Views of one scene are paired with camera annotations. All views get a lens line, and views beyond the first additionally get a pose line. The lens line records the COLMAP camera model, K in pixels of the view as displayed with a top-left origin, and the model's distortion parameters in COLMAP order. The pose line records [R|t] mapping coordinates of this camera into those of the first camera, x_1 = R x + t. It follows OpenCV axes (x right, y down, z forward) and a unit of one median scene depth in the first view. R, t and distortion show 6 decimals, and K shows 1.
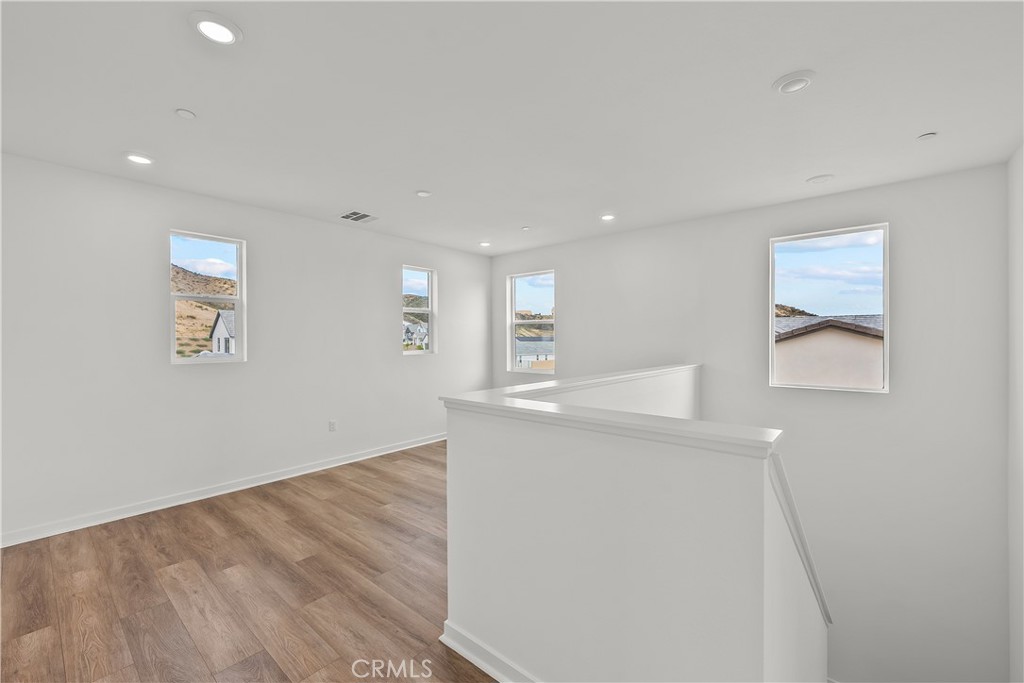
lens RADIAL K [[414.0, 0, 519.6], [0, 414.0, 339.8], [0, 0, 1]] dist [-0.000327, -0.000180]
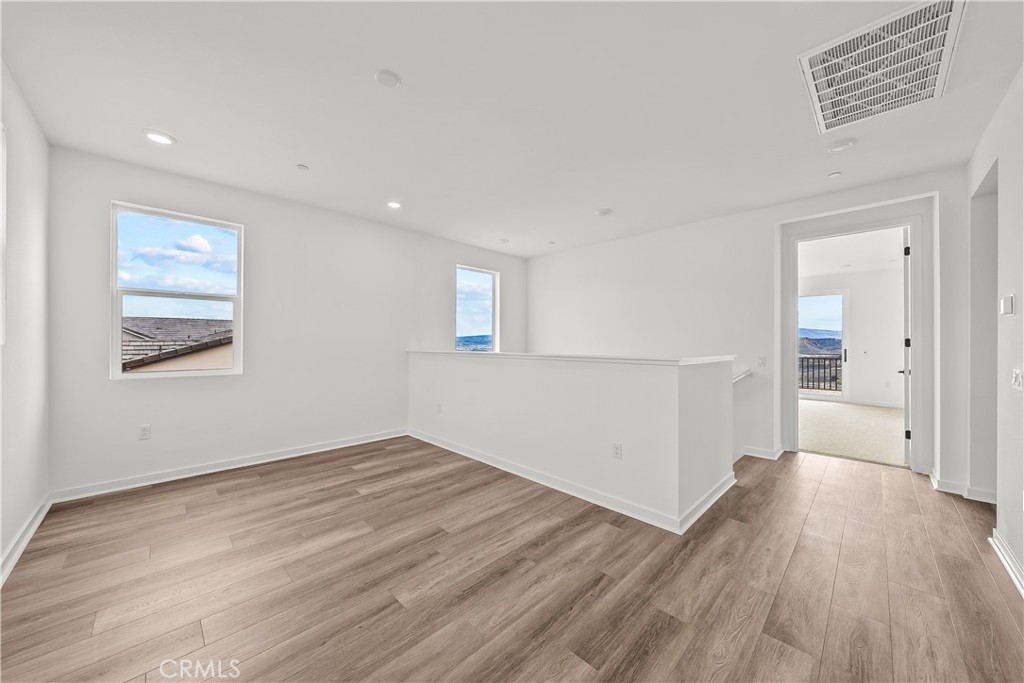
lens RADIAL K [[354.0, 0, 515.5], [0, 354.0, 341.9], [0, 0, 1]] dist [-0.001326, 0.000081]
pose [[0.099322, 0.005032, 0.995043, -1.053580], [-0.007114, 0.999965, -0.004347, 0.057921], [-0.995030, -0.006647, 0.099355, 1.053313]]
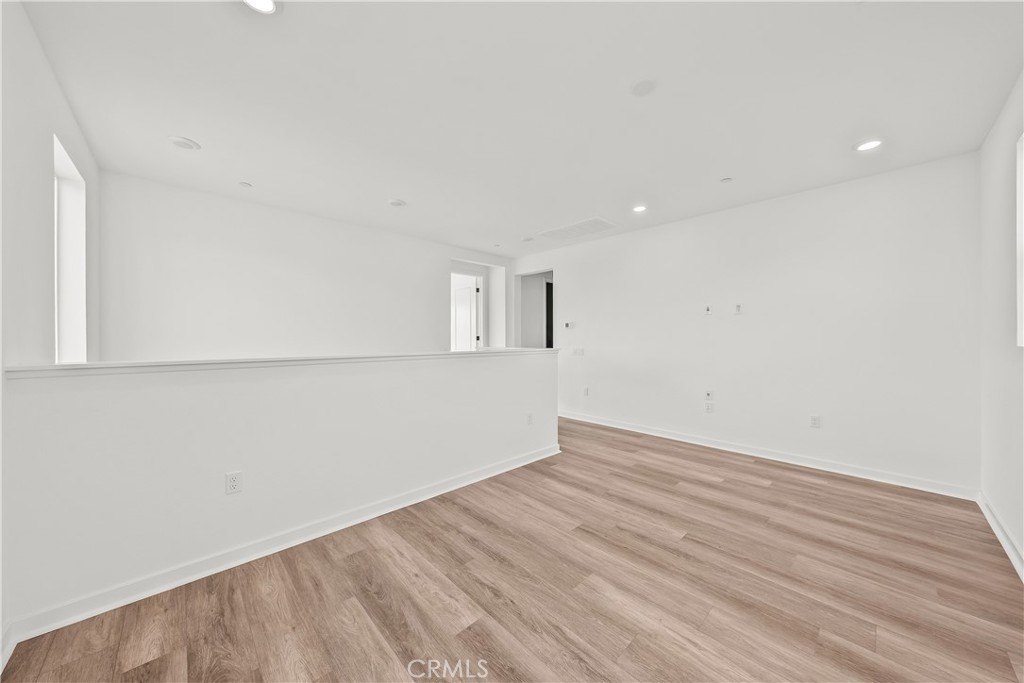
lens RADIAL K [[354.0, 0, 507.0], [0, 354.0, 340.4], [0, 0, 1]] dist [-0.001326, 0.000081]
pose [[-0.989173, 0.001942, 0.146744, -0.134215], [0.002669, 0.999985, 0.004757, 0.053413], [-0.146732, 0.005097, -0.989163, 2.228499]]
